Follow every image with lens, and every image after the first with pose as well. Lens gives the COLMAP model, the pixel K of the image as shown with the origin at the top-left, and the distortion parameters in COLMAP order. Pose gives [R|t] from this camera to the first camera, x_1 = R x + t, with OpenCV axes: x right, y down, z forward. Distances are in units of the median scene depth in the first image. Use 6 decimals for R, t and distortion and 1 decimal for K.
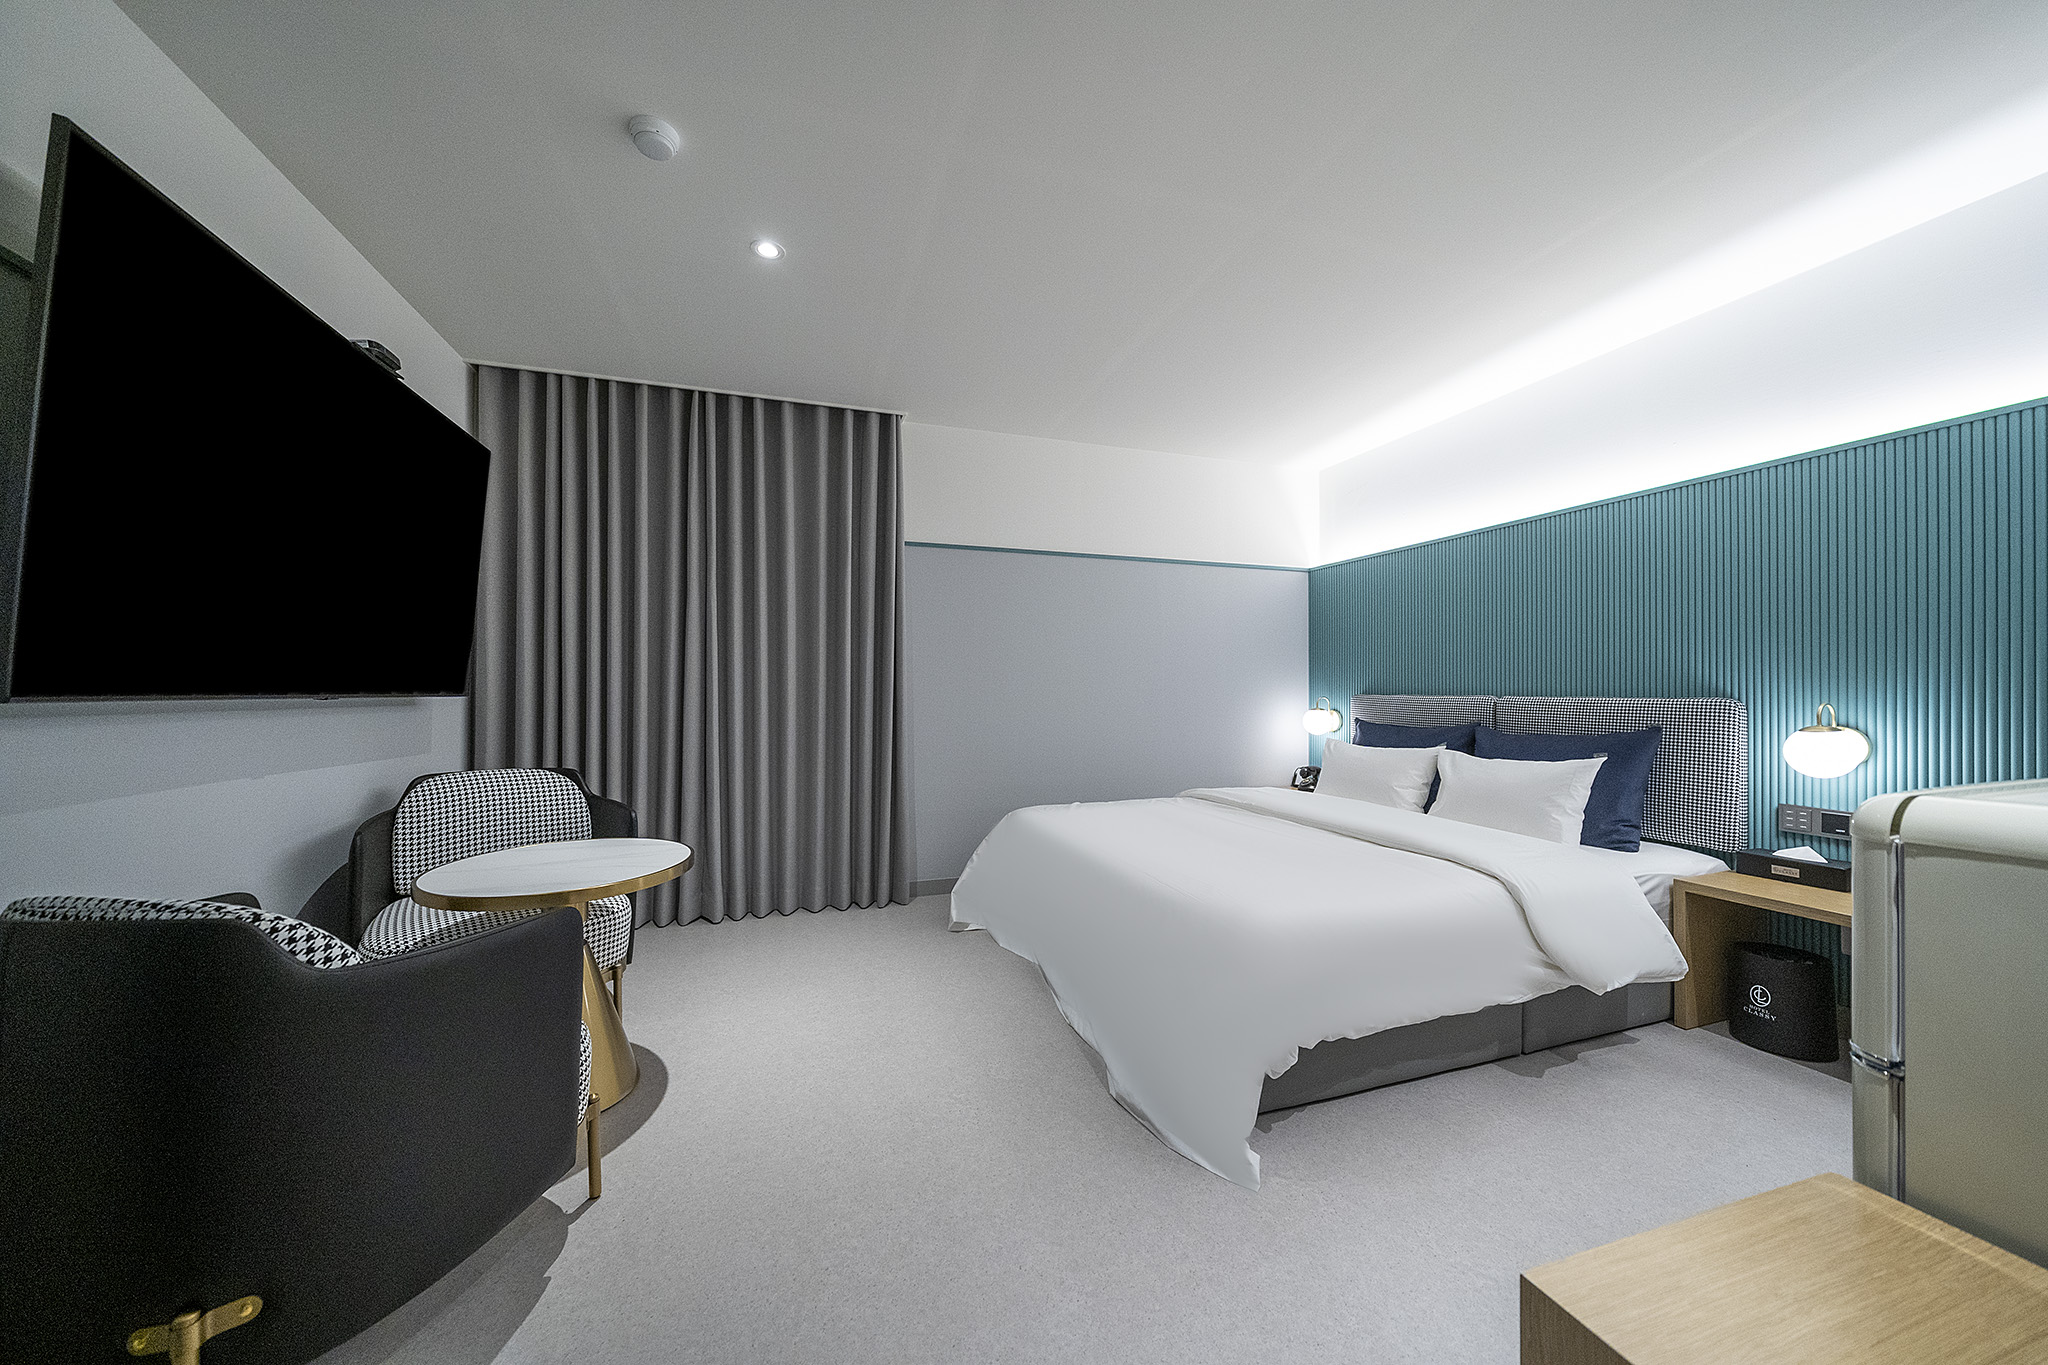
lens RADIAL K [[699.3, 0, 1026.7], [0, 699.3, 690.7], [0, 0, 1]] dist [-0.000719, -0.000021]
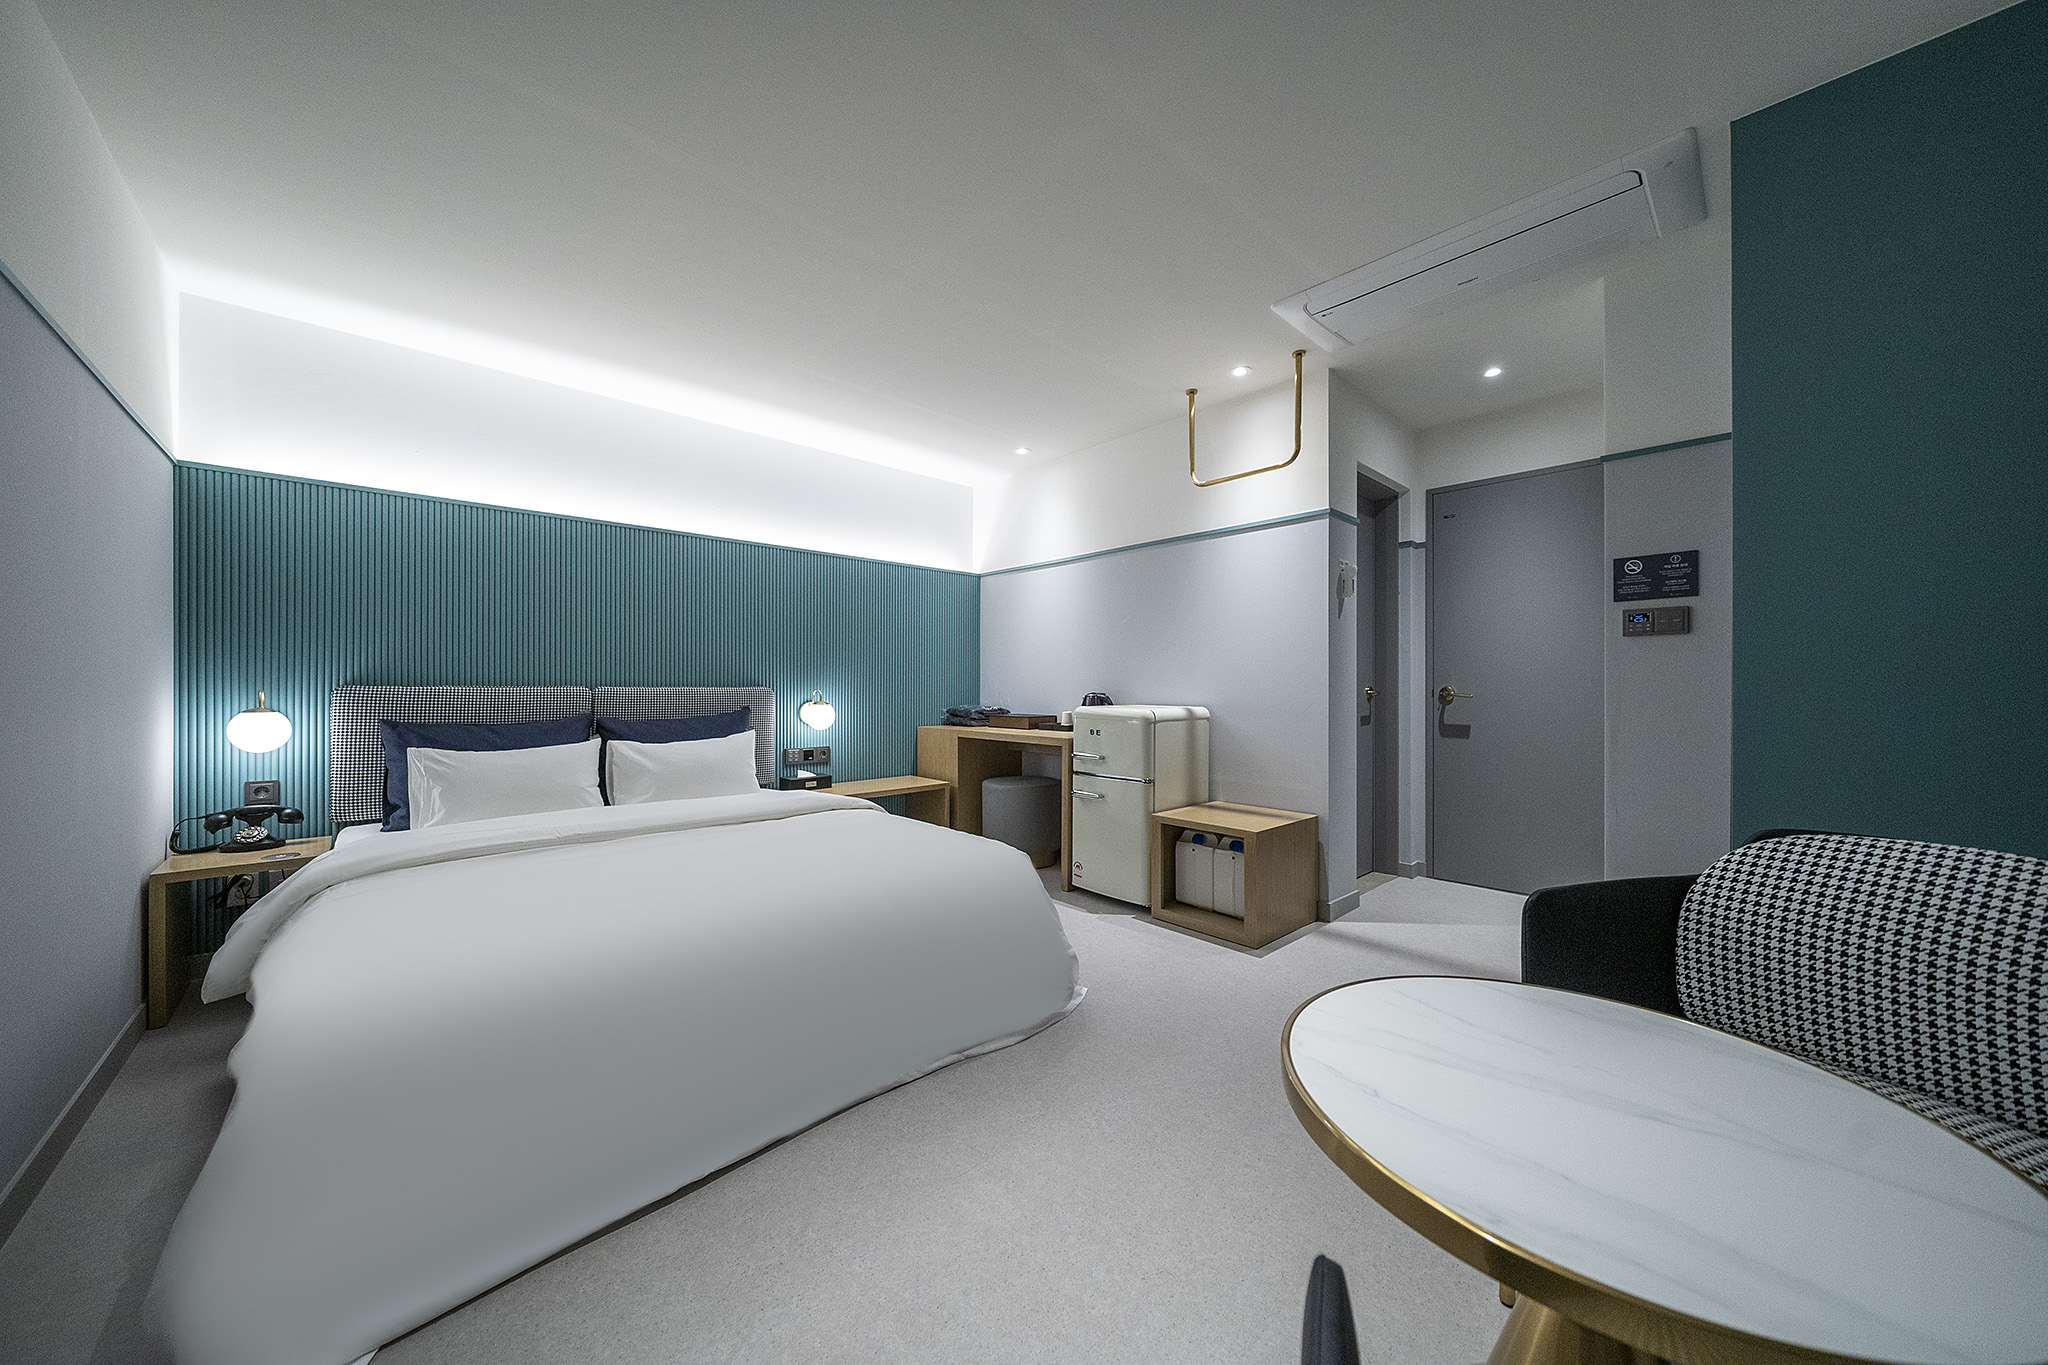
lens RADIAL K [[699.3, 0, 1026.7], [0, 699.3, 690.7], [0, 0, 1]] dist [-0.000719, -0.000021]
pose [[-0.420009, -0.019070, 0.907319, -0.487603], [-0.013414, 0.999800, 0.014804, -0.009254], [-0.907421, -0.005953, -0.420181, 0.756558]]
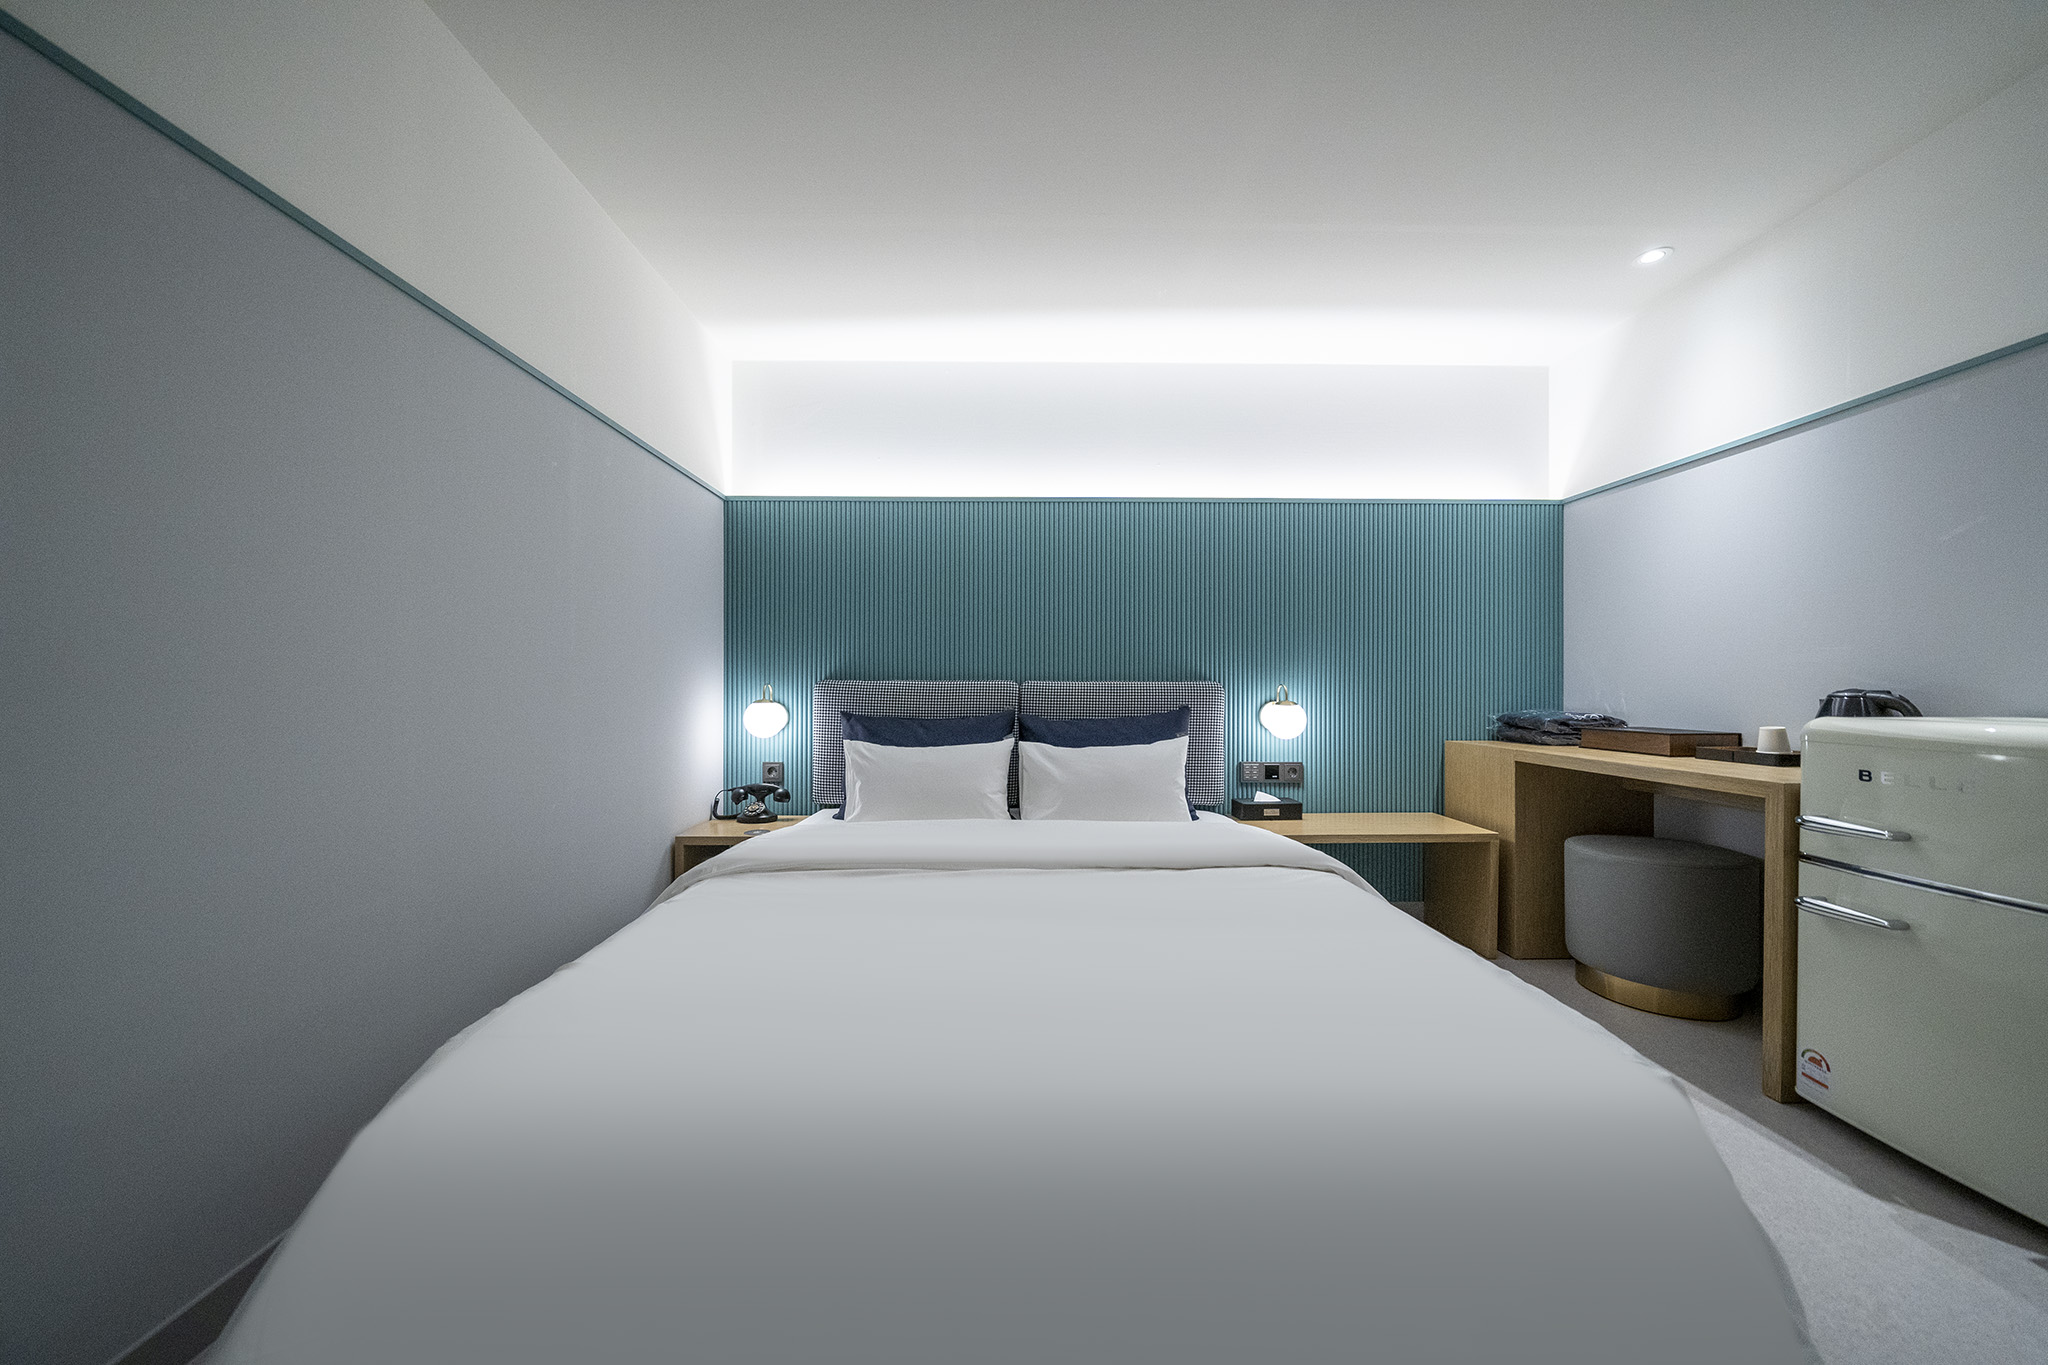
lens RADIAL K [[703.7, 0, 1018.3], [0, 703.7, 685.1], [0, 0, 1]] dist [-0.006686, -0.000013]
pose [[0.304090, -0.012425, 0.952562, -0.213607], [-0.002951, 0.999898, 0.013984, 0.000298], [-0.952639, -0.007063, 0.304023, 0.634019]]
